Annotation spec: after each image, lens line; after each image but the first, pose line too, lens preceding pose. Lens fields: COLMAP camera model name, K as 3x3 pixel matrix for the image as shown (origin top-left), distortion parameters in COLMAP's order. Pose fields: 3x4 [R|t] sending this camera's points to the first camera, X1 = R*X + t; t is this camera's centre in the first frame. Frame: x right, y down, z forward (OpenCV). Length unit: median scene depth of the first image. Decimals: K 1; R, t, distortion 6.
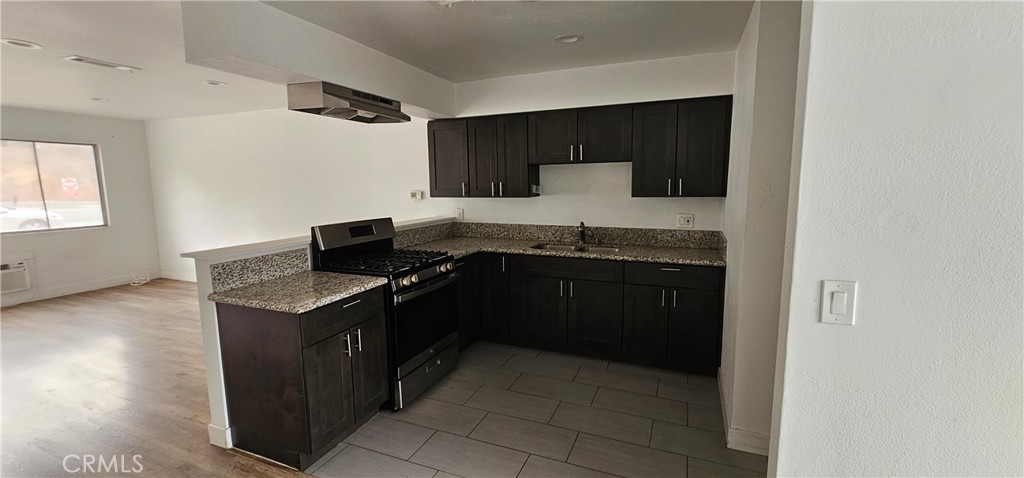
lens RADIAL K [[417.4, 0, 512.1], [0, 417.4, 234.5], [0, 0, 1]] dist [0.000839, 0.000546]
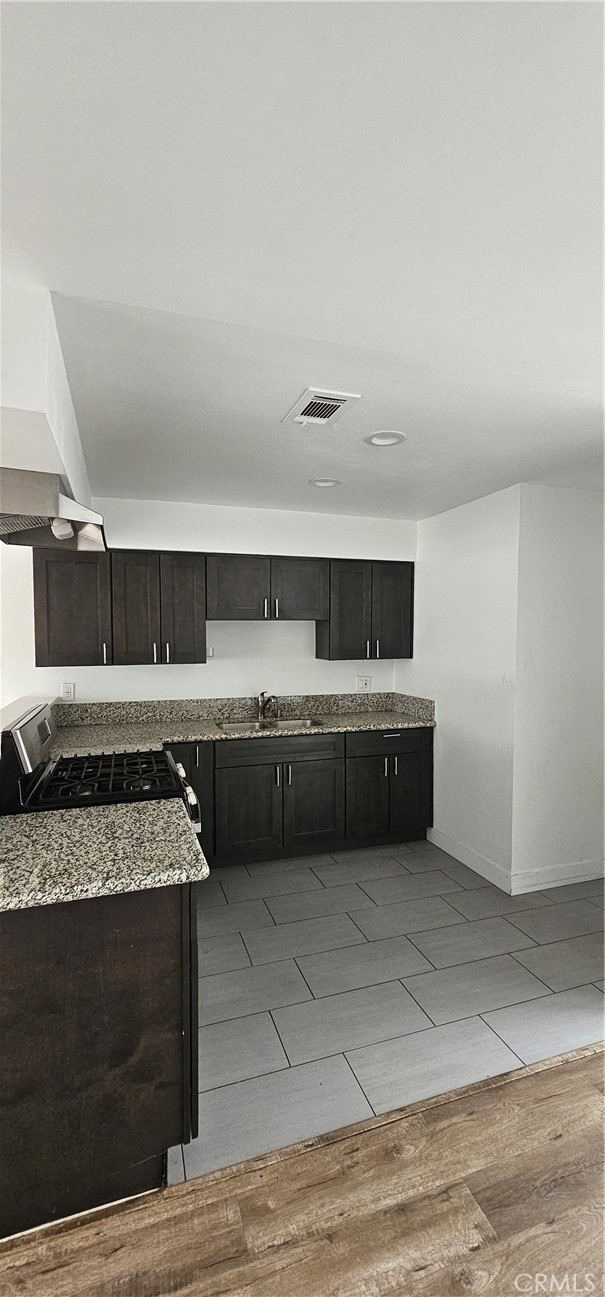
lens RADIAL K [[528.7, 0, 297.8], [0, 528.7, 652.8], [0, 0, 1]] dist [0.000839, 0.000546]
pose [[0.749097, -0.011944, 0.662353, -0.562184], [0.073950, 0.995096, -0.065691, -0.039693], [-0.658320, 0.098190, 0.746307, 0.215231]]
